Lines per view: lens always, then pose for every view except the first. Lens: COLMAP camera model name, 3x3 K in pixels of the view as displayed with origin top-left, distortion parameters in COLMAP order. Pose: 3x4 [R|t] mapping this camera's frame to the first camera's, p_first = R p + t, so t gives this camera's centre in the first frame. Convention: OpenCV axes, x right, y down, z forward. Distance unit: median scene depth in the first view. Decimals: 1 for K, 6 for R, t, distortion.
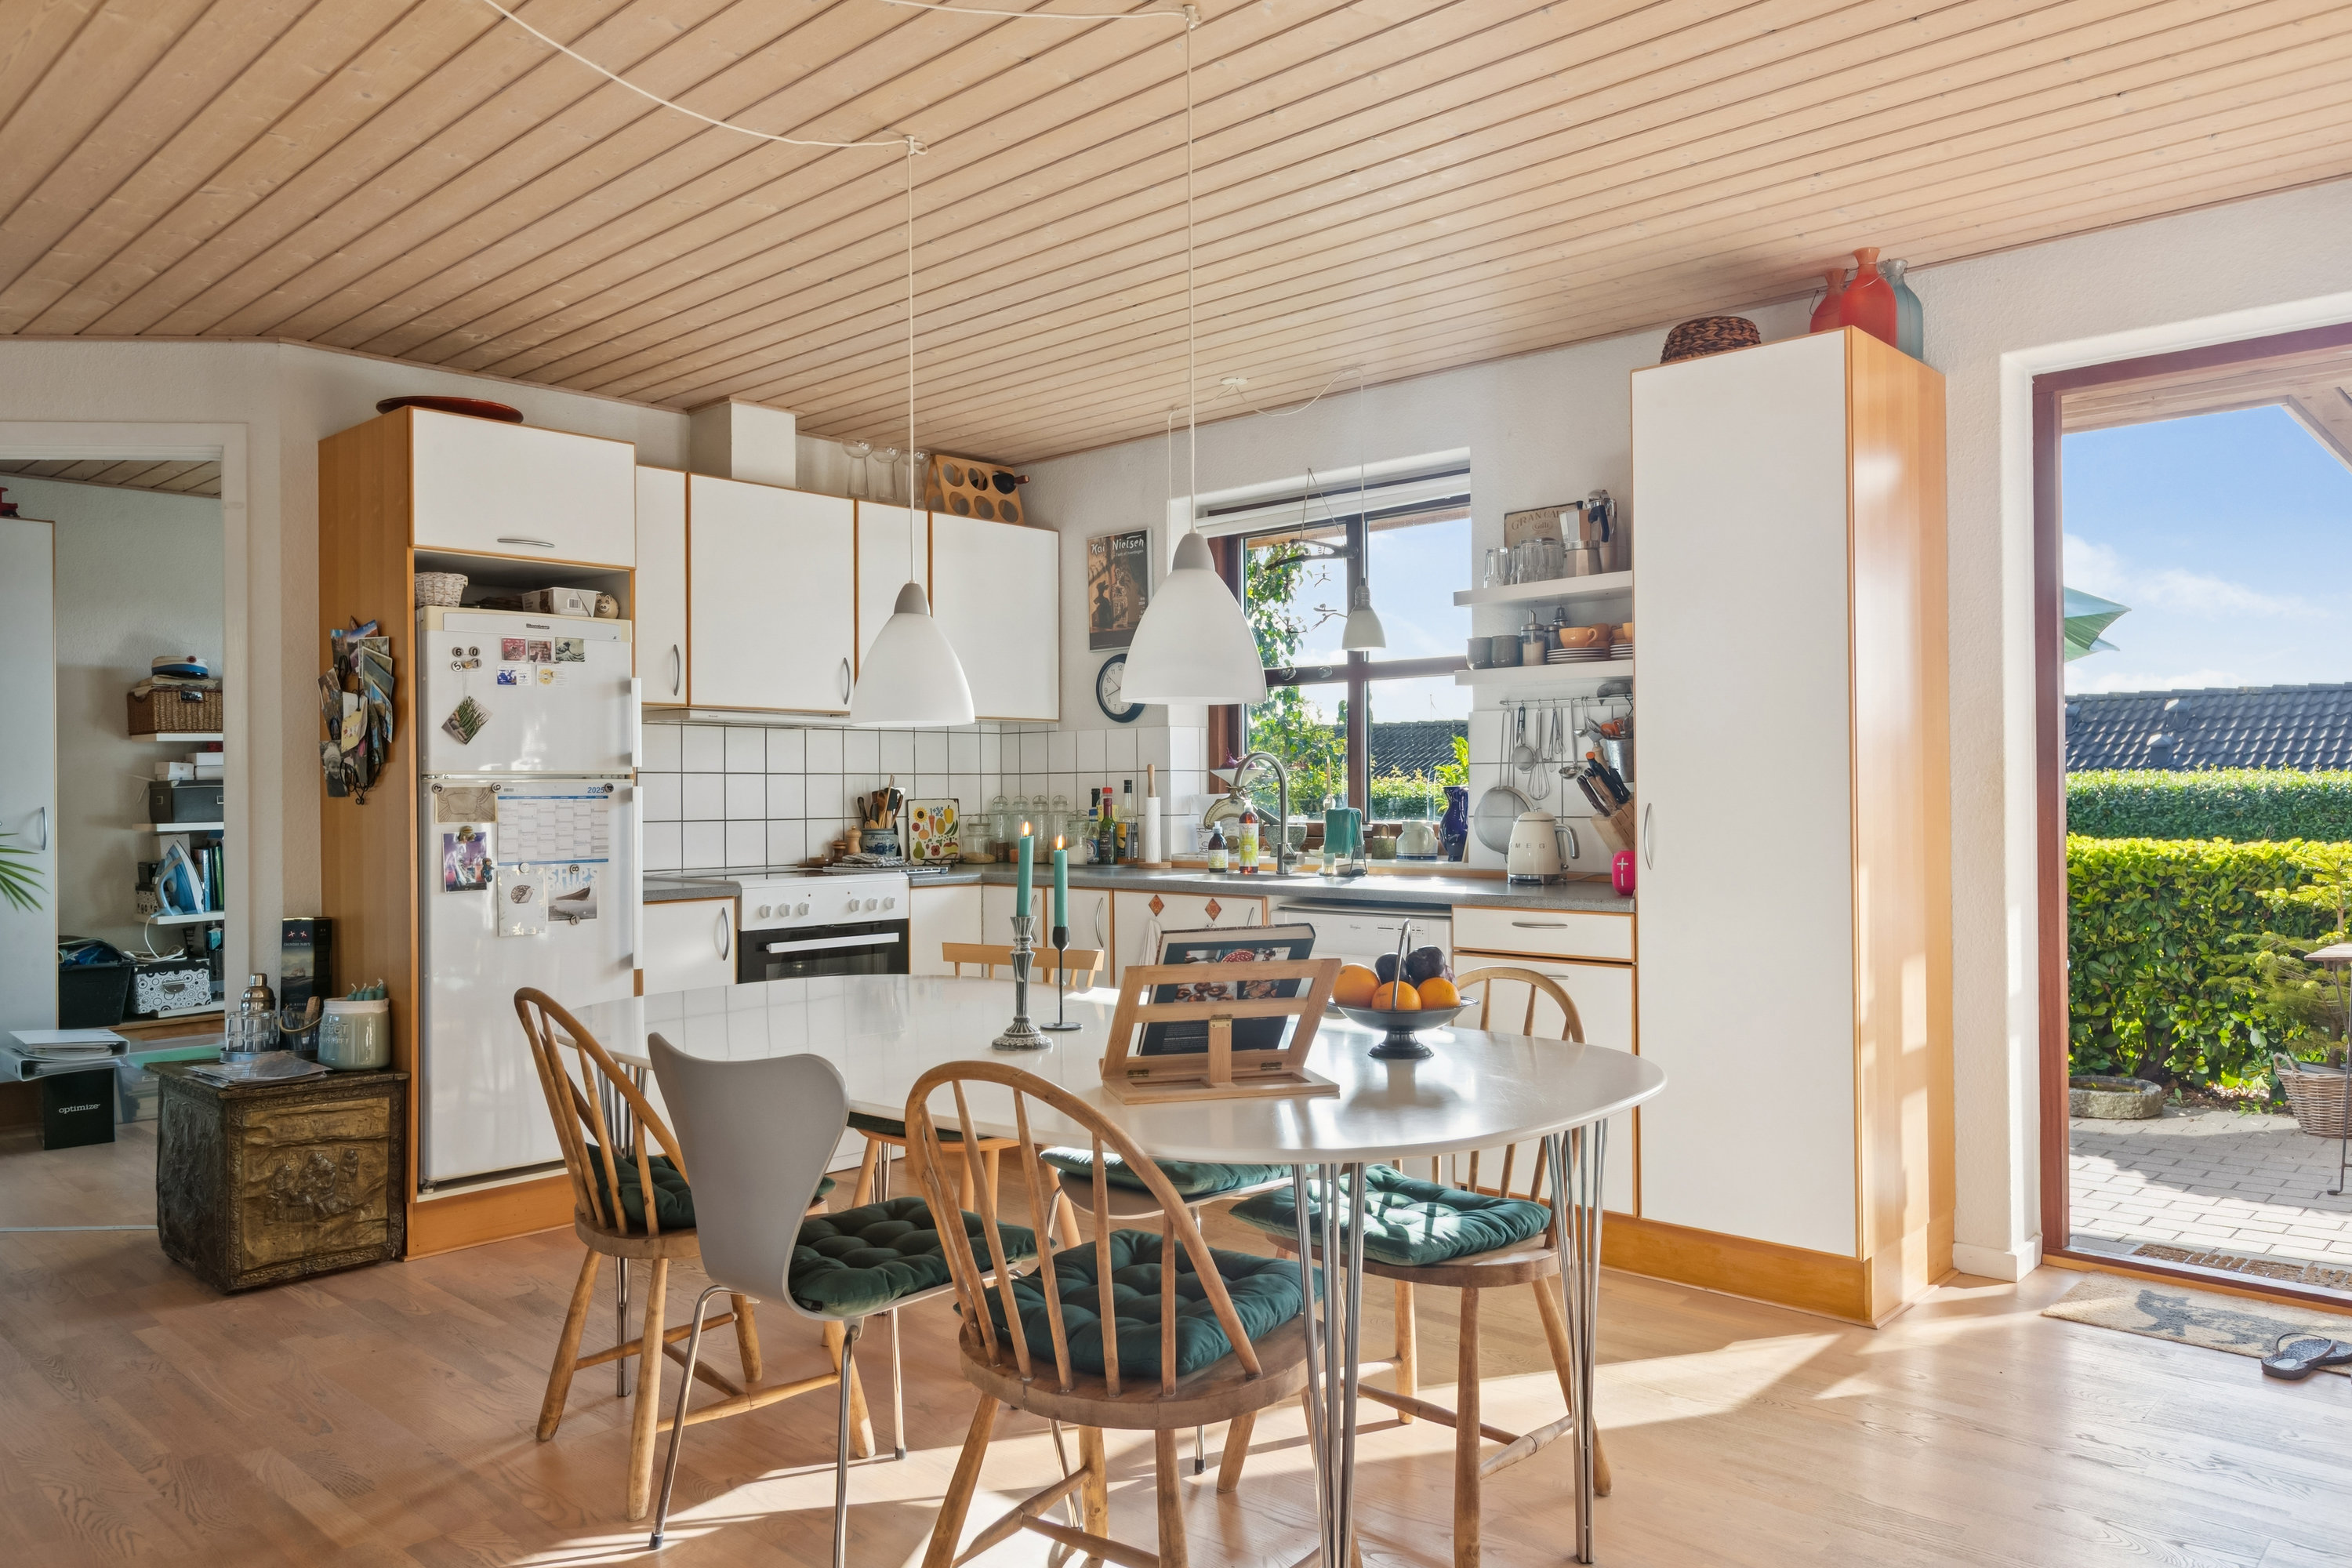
lens RADIAL K [[1565.4, 0, 1185.1], [0, 1565.4, 793.8], [0, 0, 1]] dist [-0.000982, -0.001506]
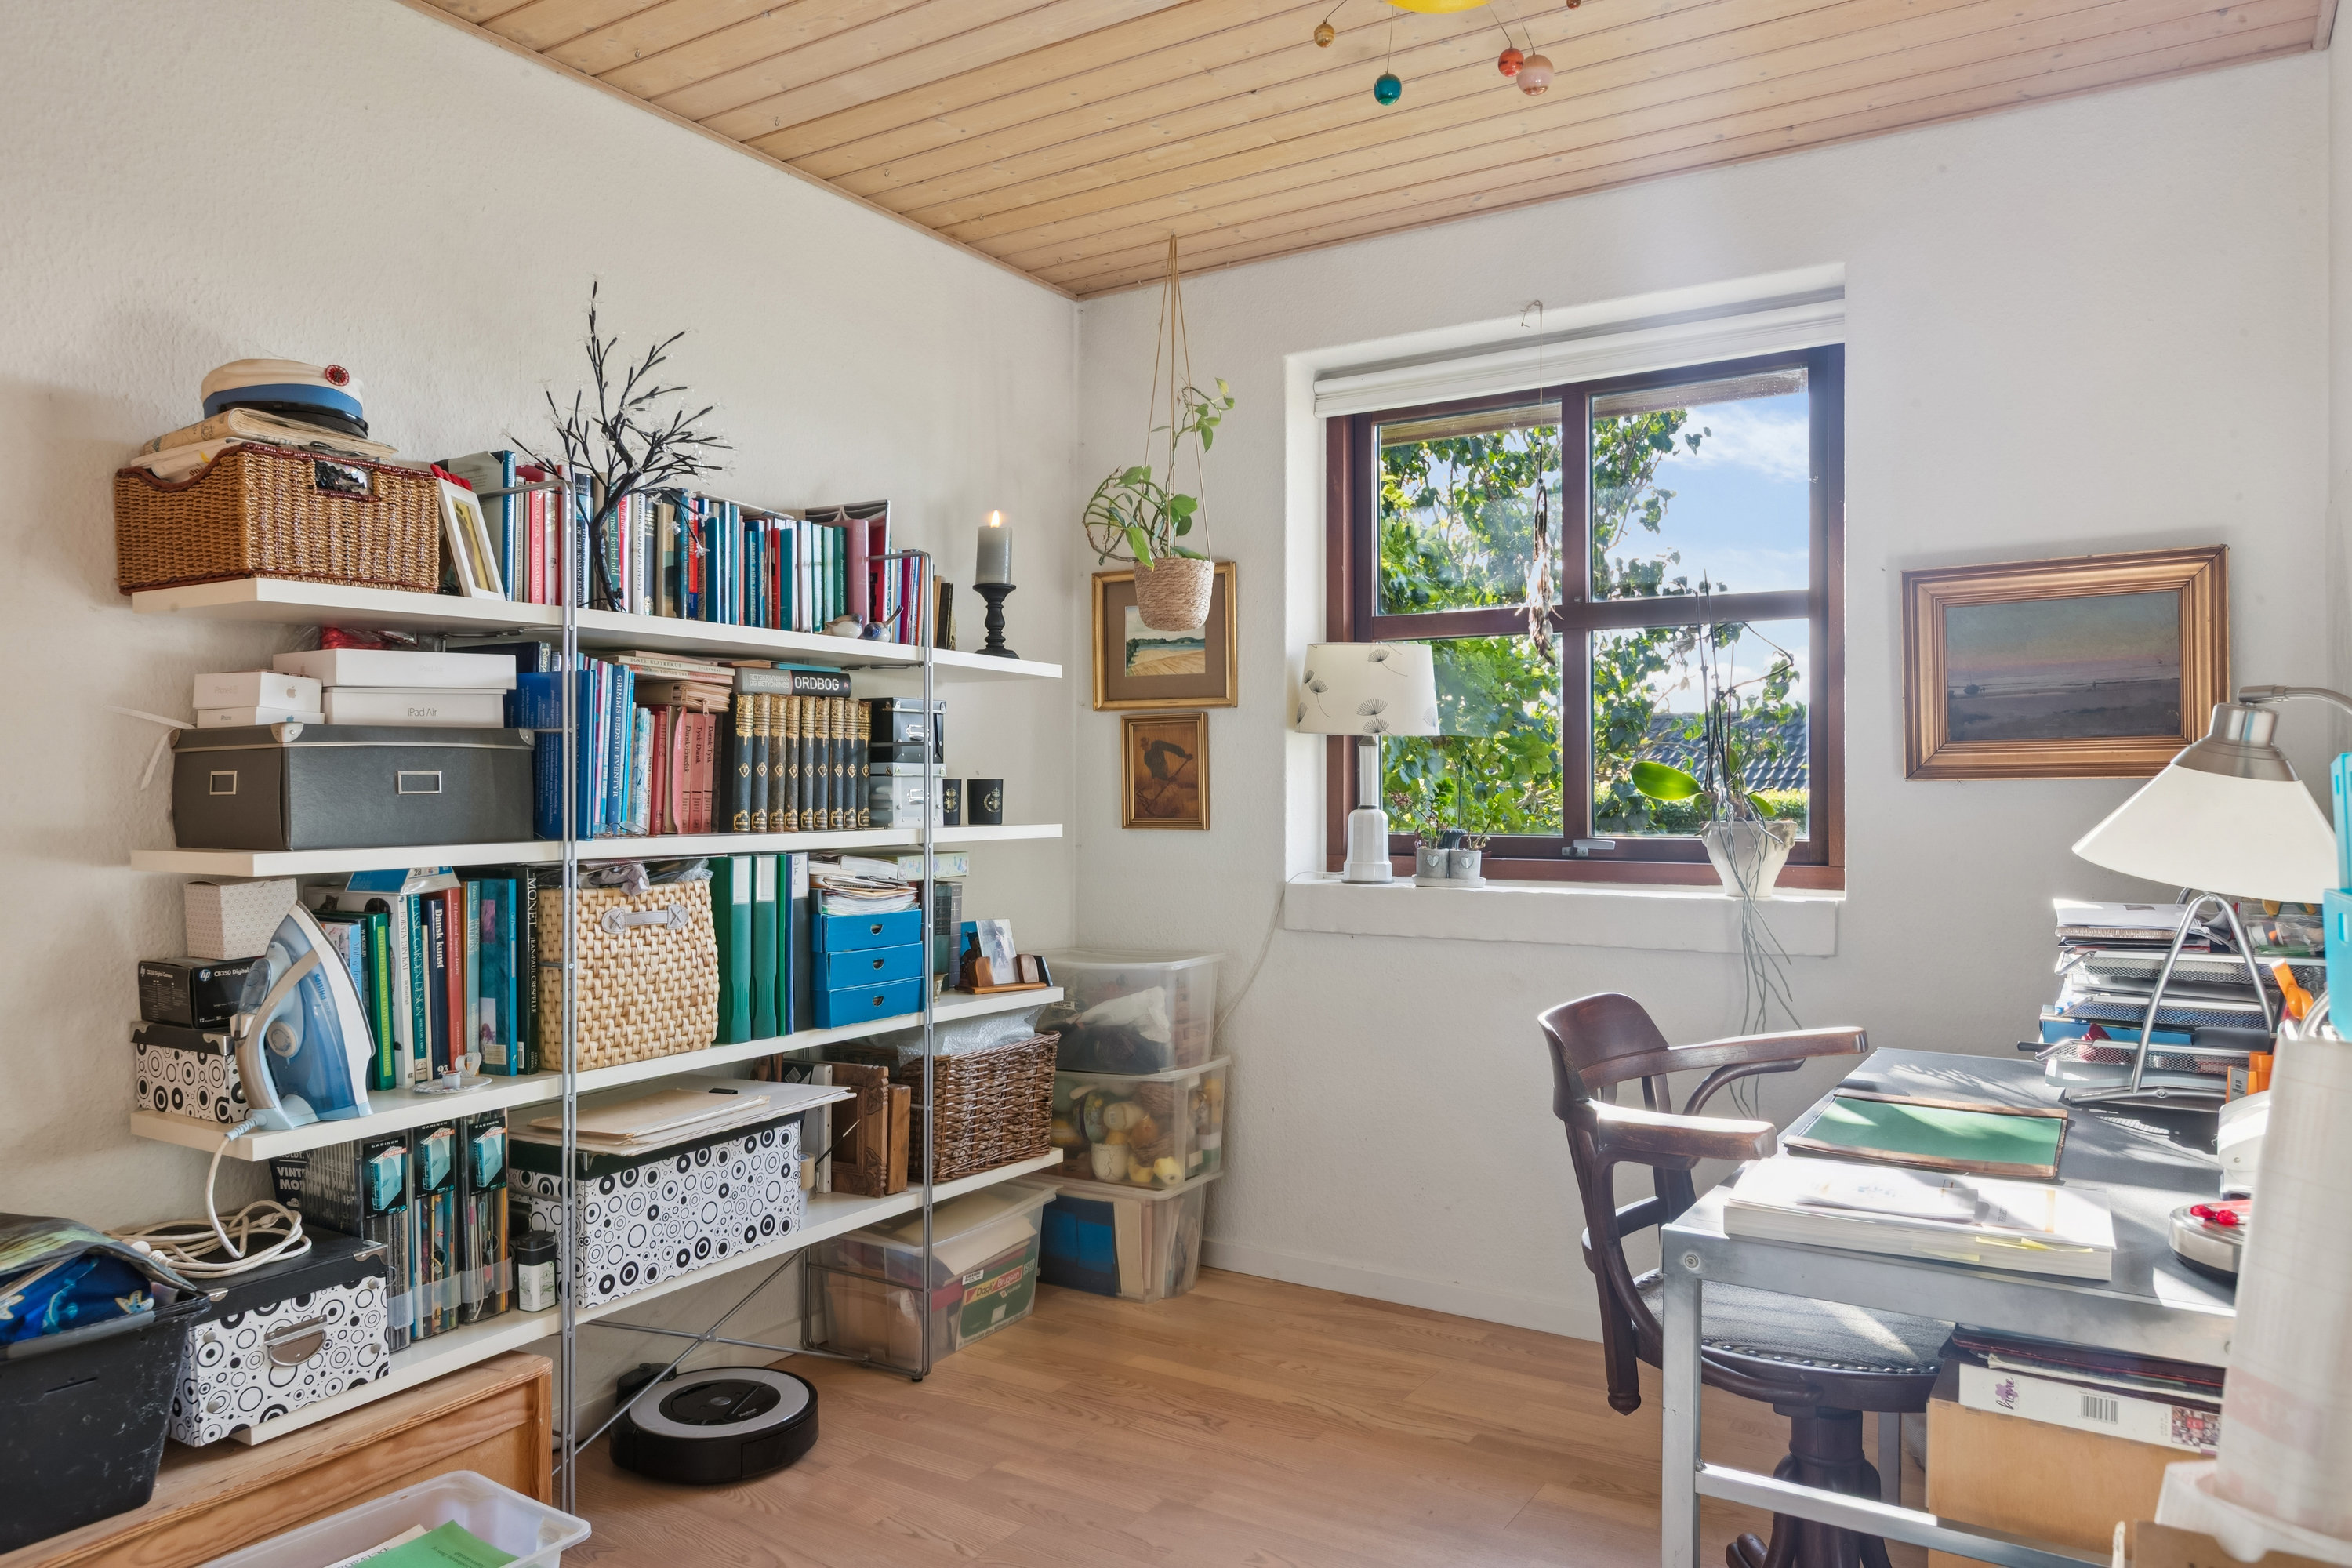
lens RADIAL K [[1565.4, 0, 1178.1], [0, 1565.4, 779.8], [0, 0, 1]] dist [-0.000982, -0.001506]
pose [[0.983421, 0.005230, 0.181260, -0.443241], [-0.004251, 0.999974, -0.005789, 0.003823], [-0.181286, 0.004923, 0.983418, 0.540938]]
